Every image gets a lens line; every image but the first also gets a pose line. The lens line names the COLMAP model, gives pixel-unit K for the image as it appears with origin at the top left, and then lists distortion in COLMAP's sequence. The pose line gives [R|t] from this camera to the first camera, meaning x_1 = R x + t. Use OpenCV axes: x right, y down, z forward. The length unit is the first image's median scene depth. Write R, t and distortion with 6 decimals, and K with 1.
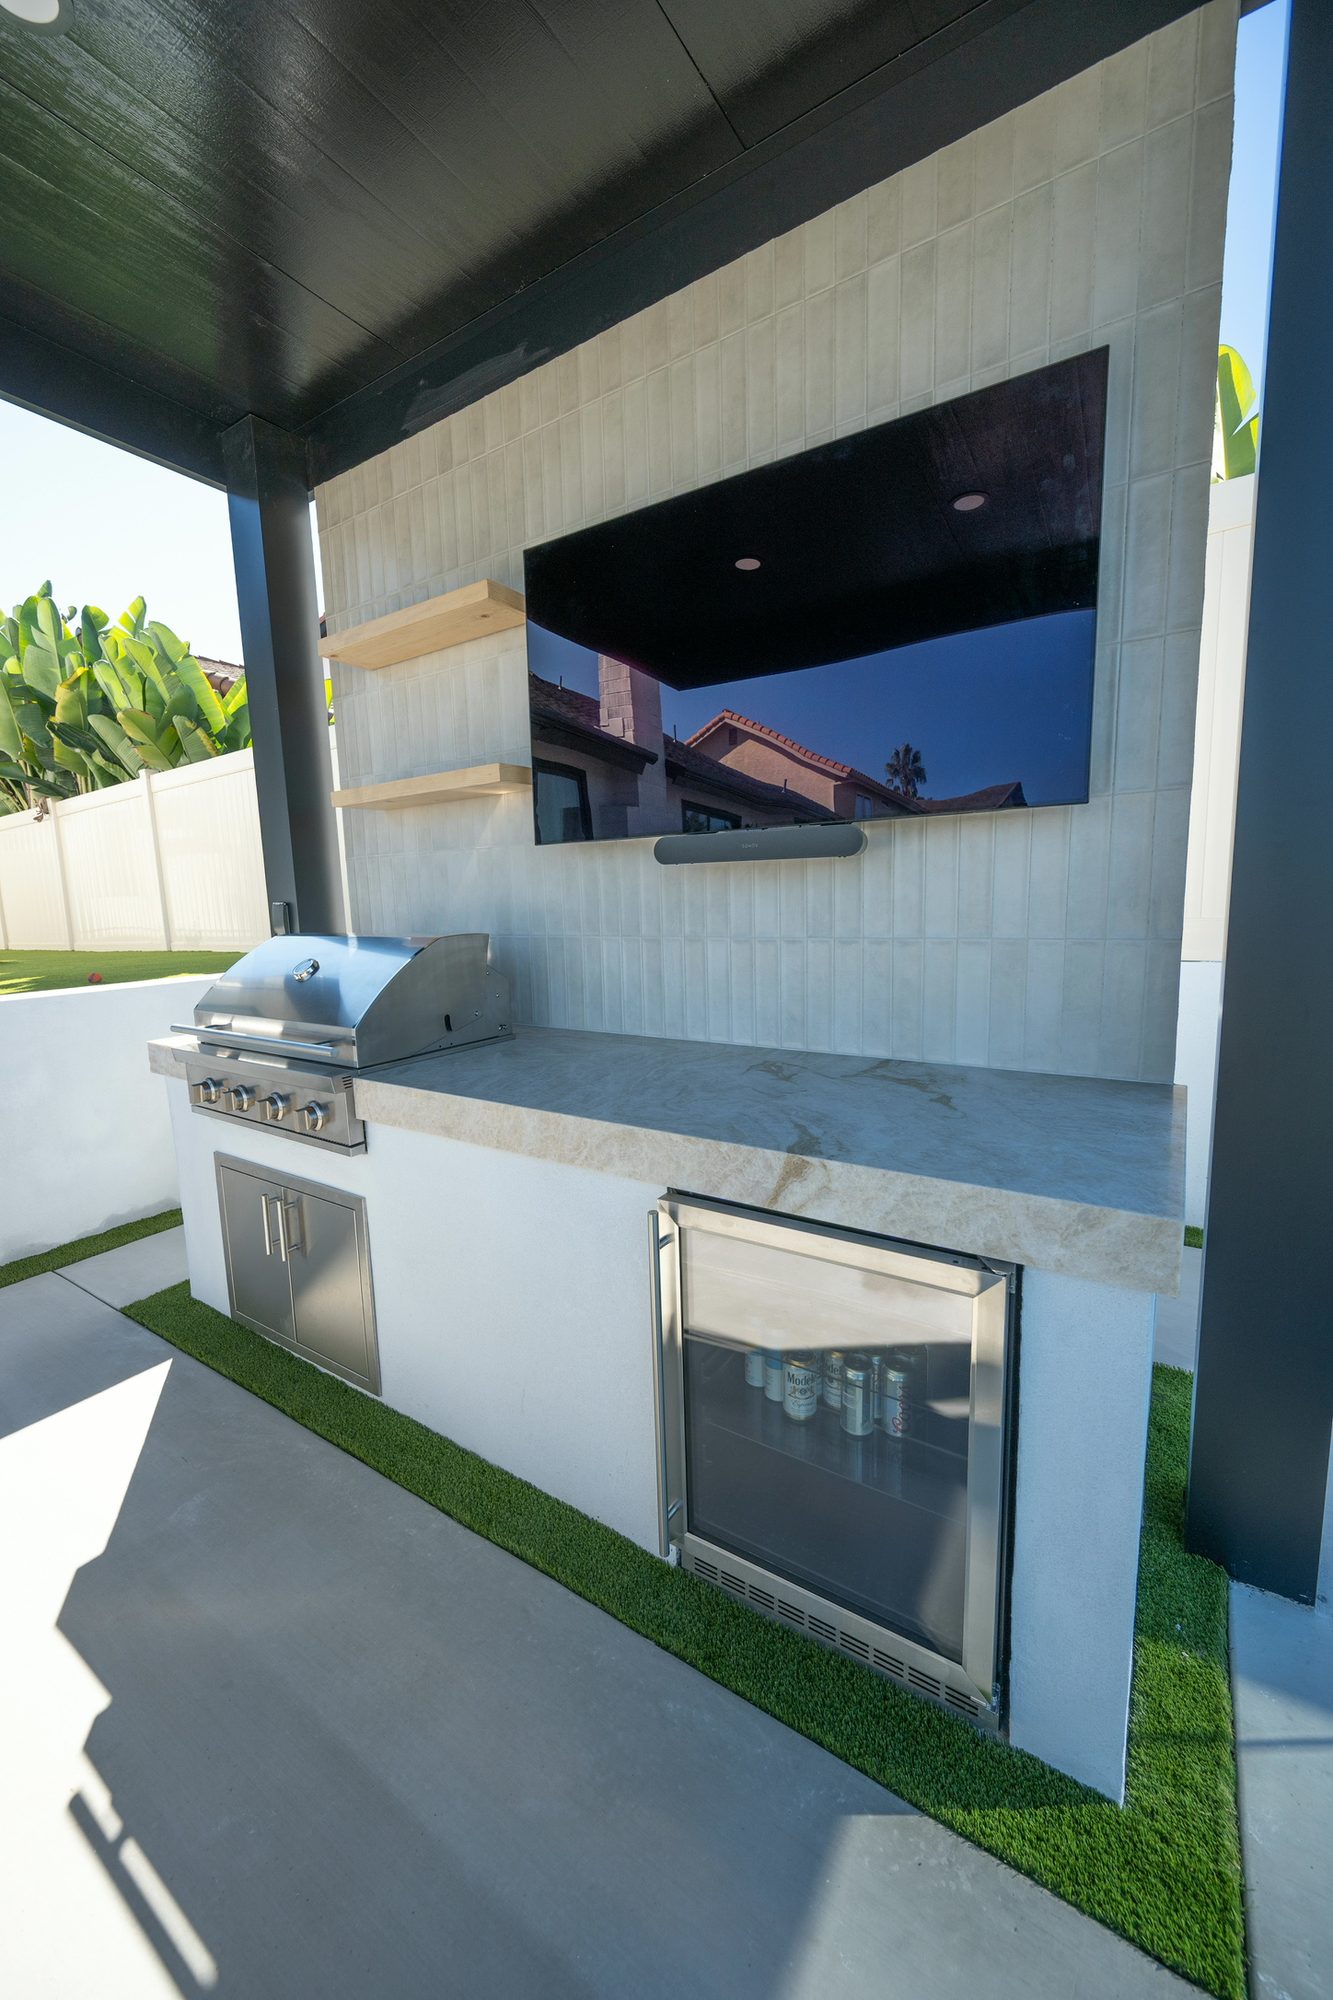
lens RADIAL K [[776.1, 0, 660.2], [0, 776.1, 1001.0], [0, 0, 1]] dist [-0.001625, -0.000235]
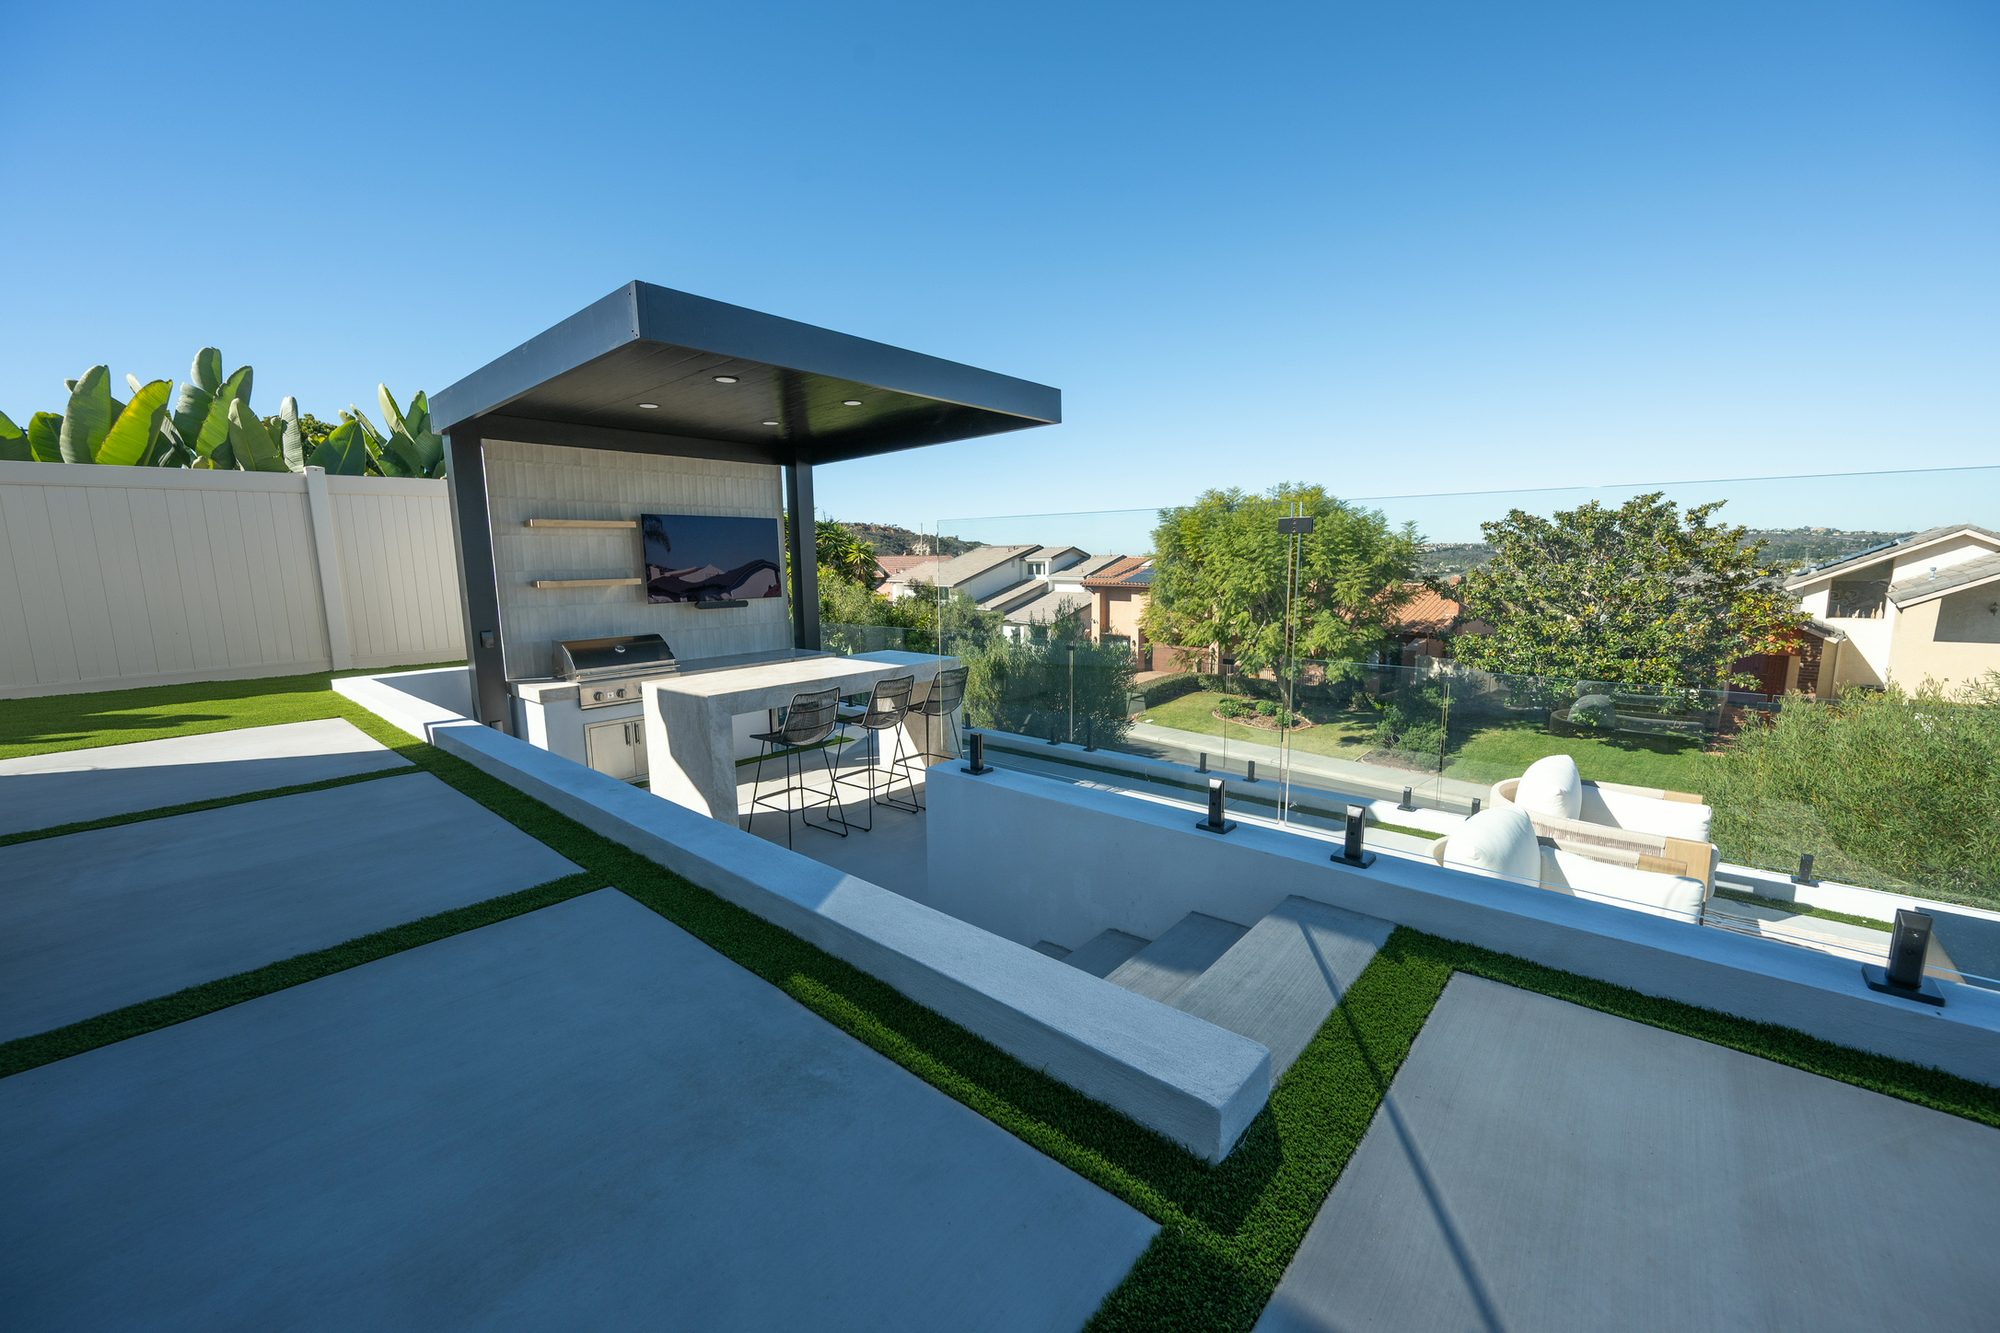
lens RADIAL K [[776.1, 0, 1000.8], [0, 776.1, 676.6], [0, 0, 1]] dist [-0.001625, -0.000235]
pose [[0.121352, -0.124785, 0.984735, -3.652683], [0.144952, 0.983659, 0.106785, -0.047958], [-0.981969, 0.129780, 0.137457, -0.924739]]
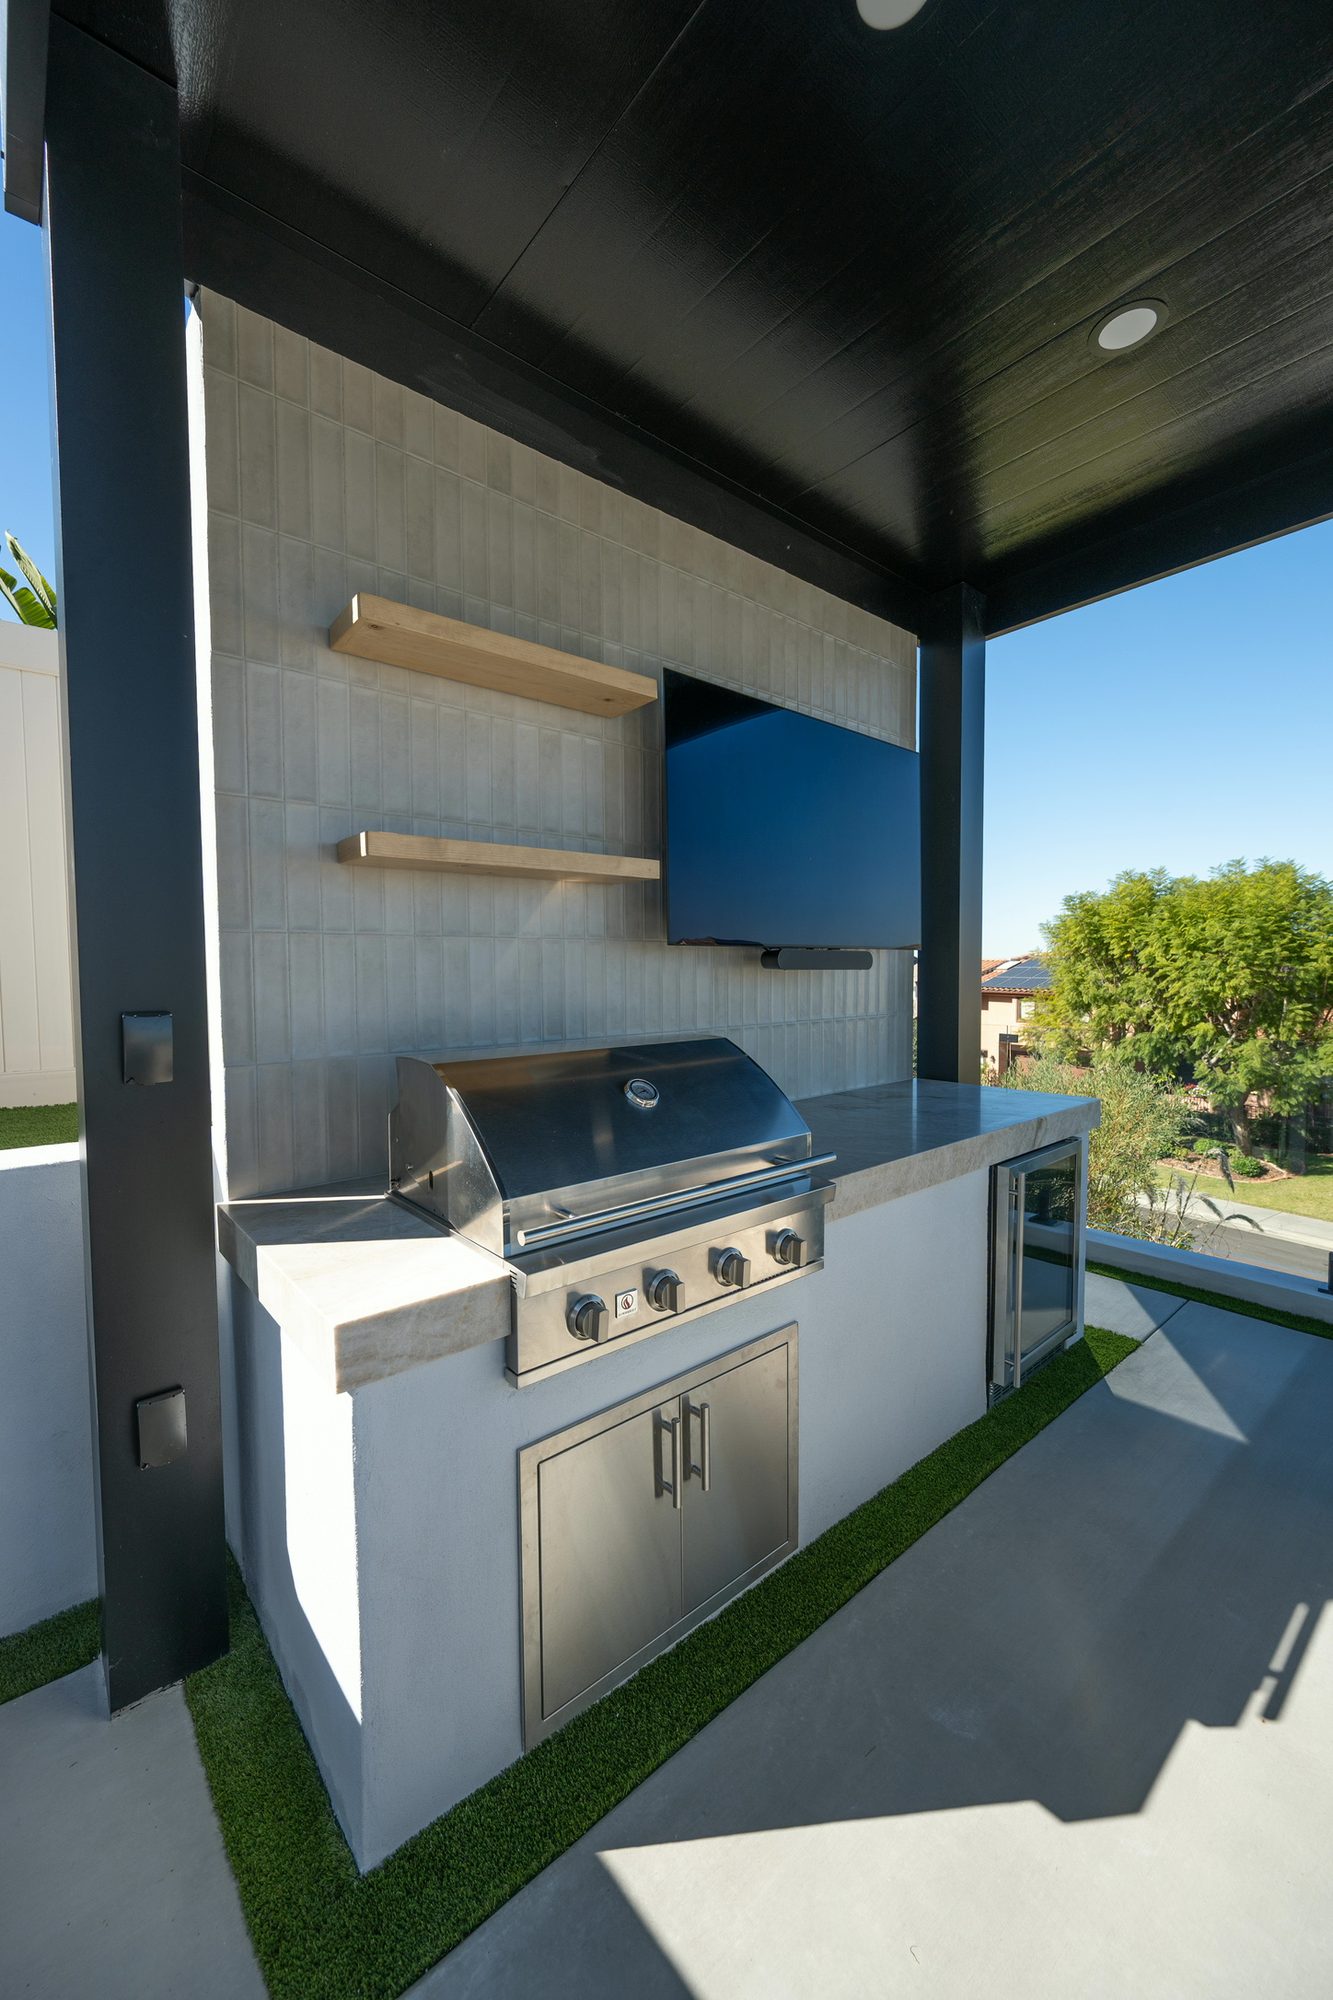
lens RADIAL K [[776.1, 0, 649.9], [0, 776.1, 1006.3], [0, 0, 1]] dist [-0.001625, -0.000235]
pose [[0.277228, -0.021139, 0.960572, -1.343191], [0.132536, 0.991042, -0.016441, -0.127514], [-0.951619, 0.131868, 0.277546, 0.884680]]
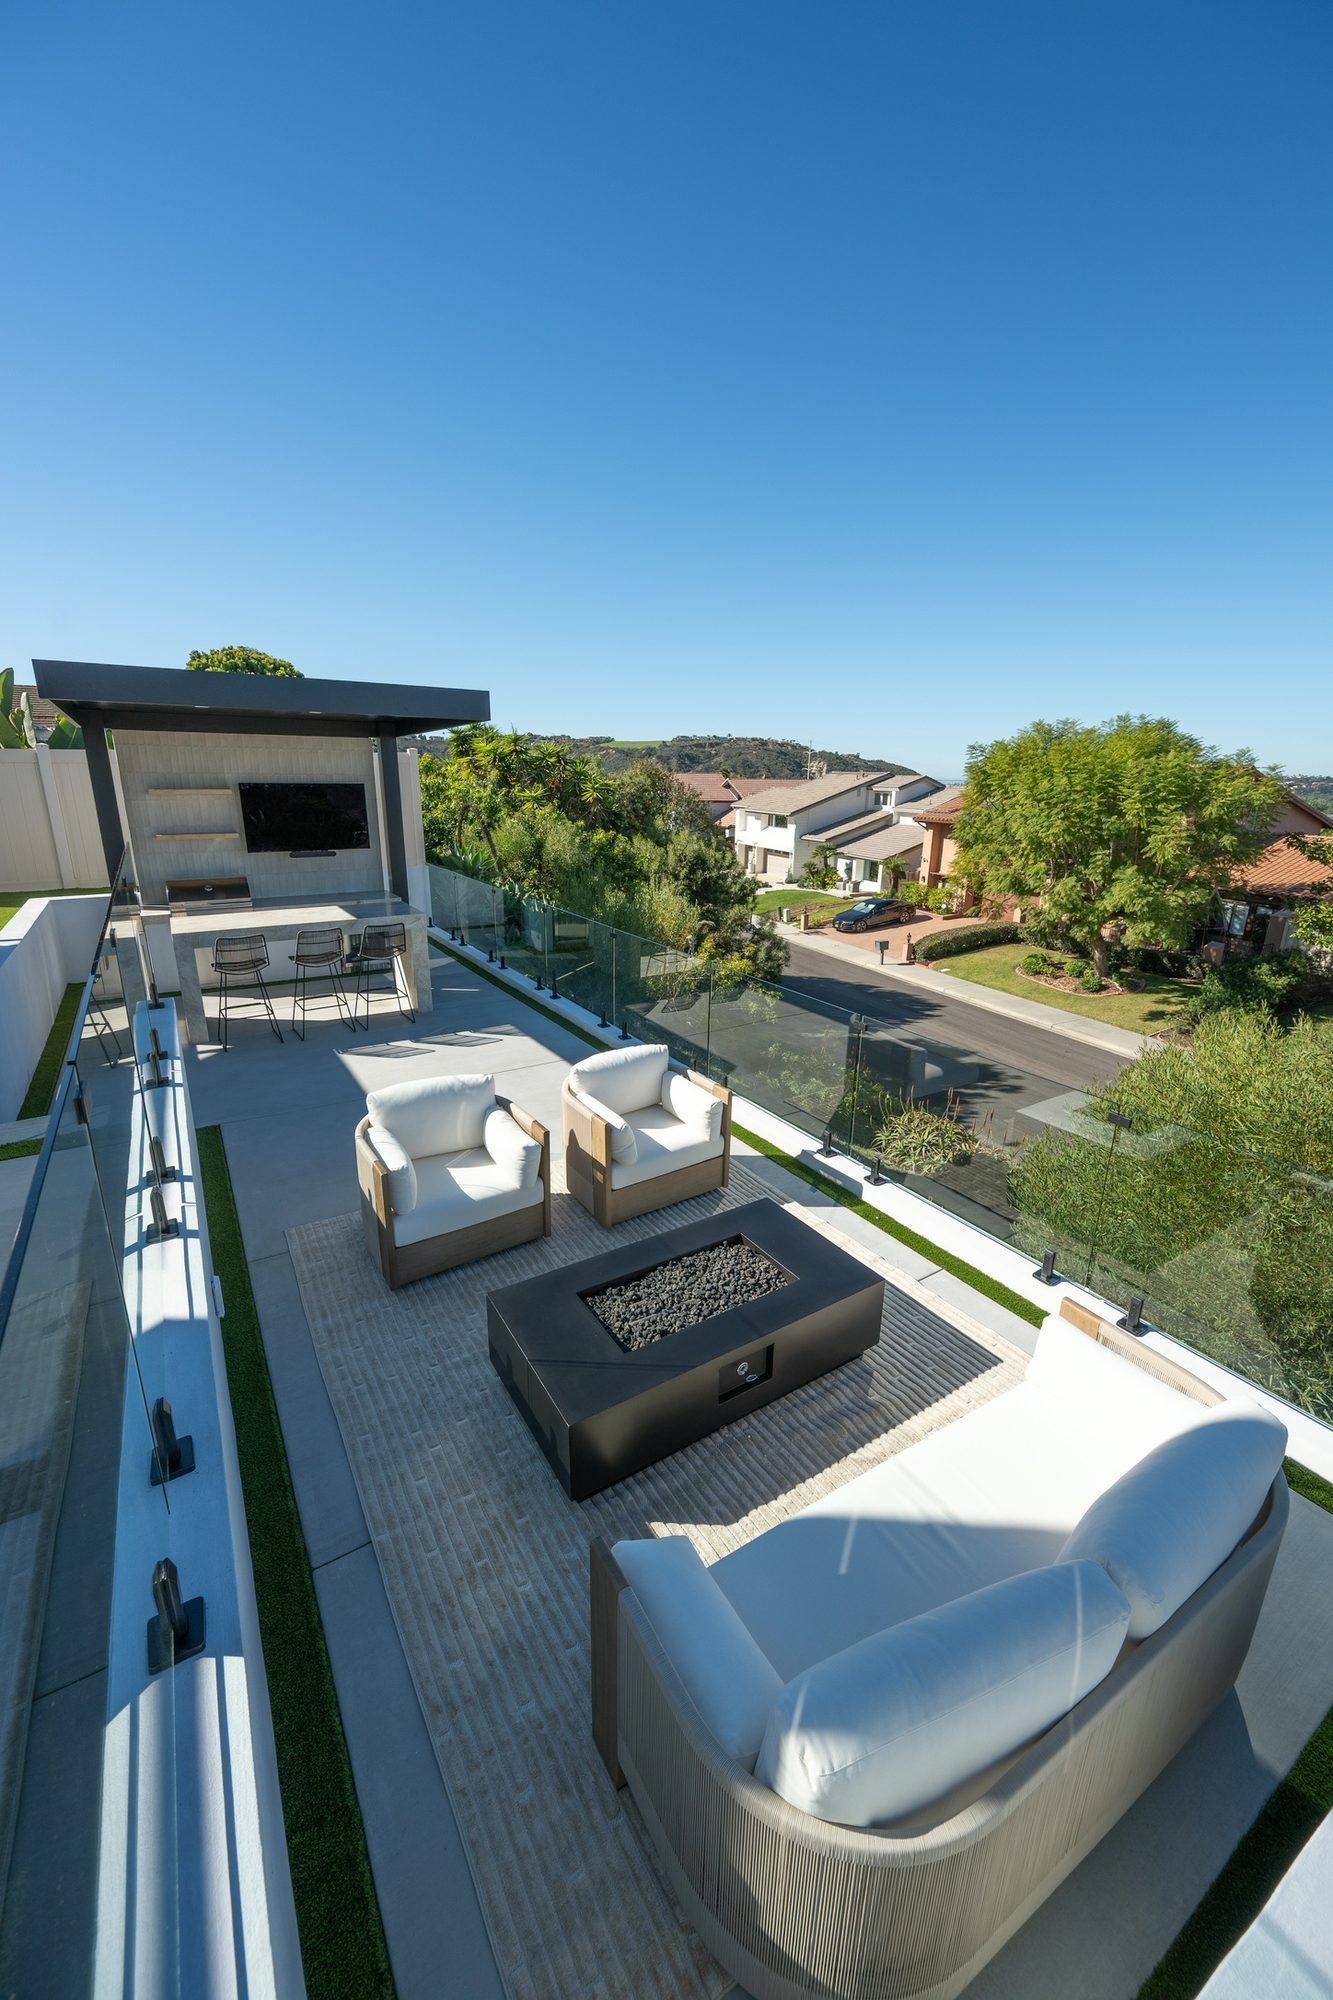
lens RADIAL K [[776.1, 0, 660.3], [0, 776.1, 1007.0], [0, 0, 1]] dist [-0.001625, -0.000235]
pose [[0.403178, -0.230607, 0.885589, -3.660531], [0.101323, 0.973027, 0.207247, -0.042216], [-0.909495, 0.006173, 0.415669, -3.169252]]
